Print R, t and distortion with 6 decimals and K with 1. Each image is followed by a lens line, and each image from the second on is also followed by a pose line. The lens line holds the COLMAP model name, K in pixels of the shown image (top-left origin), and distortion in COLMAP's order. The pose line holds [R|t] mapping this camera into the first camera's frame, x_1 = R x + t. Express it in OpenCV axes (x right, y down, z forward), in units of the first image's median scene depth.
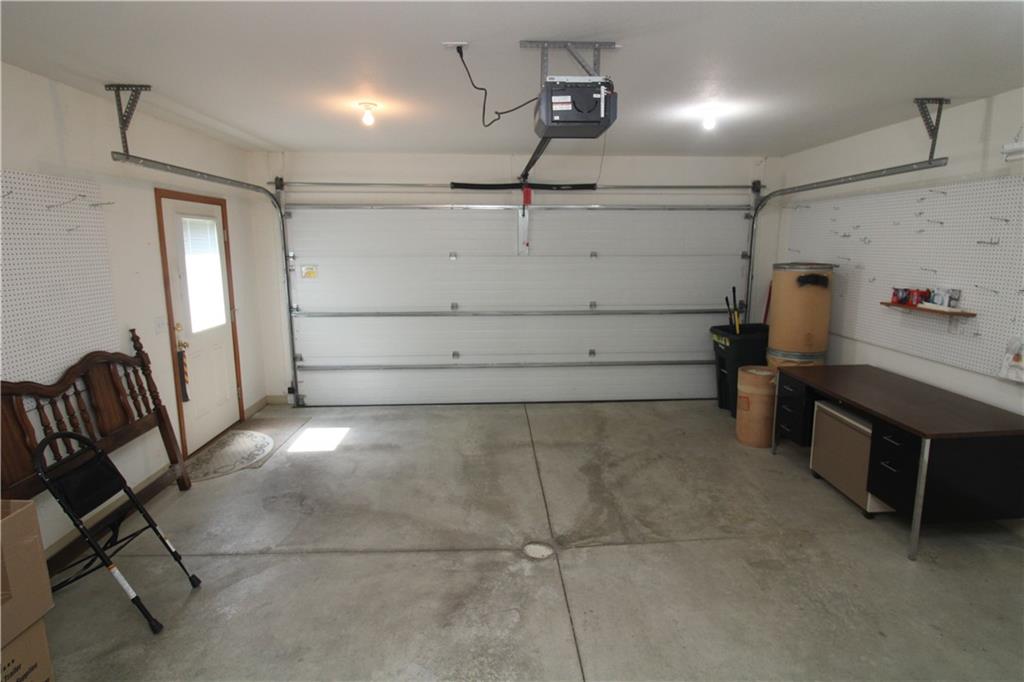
lens RADIAL K [[585.8, 0, 530.8], [0, 585.8, 340.2], [0, 0, 1]] dist [-0.002062, -0.000596]
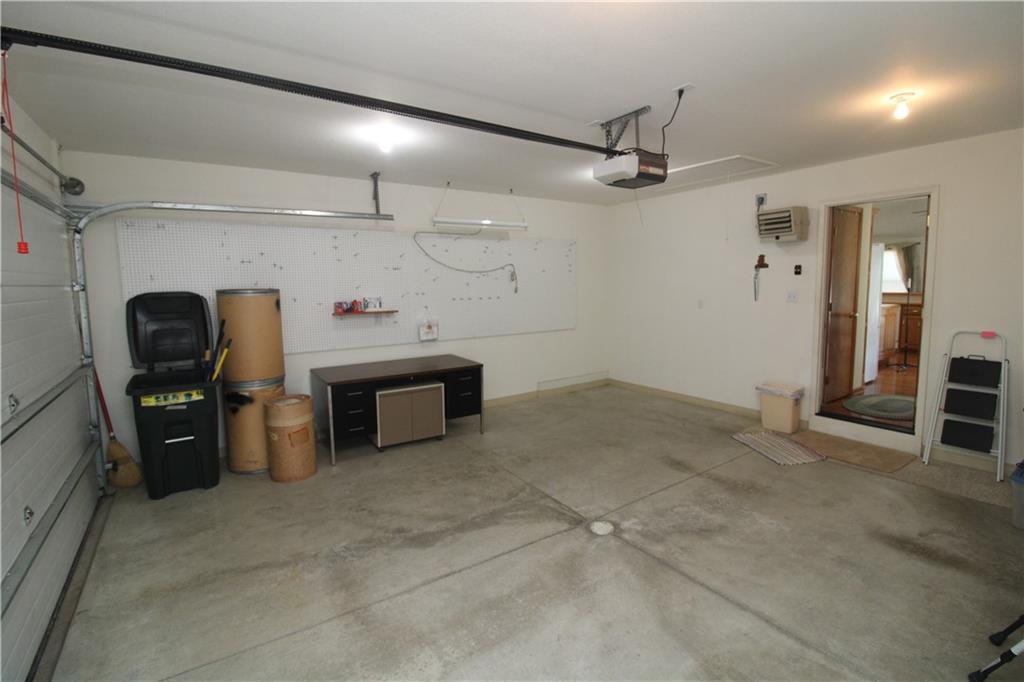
lens RADIAL K [[481.0, 0, 522.9], [0, 481.0, 335.2], [0, 0, 1]] dist [-0.001500, -0.011368]
pose [[-0.546703, -0.084297, 0.833073, -0.612341], [0.155061, 0.967518, 0.199660, -0.197157], [-0.822844, 0.238332, -0.515874, 1.439431]]
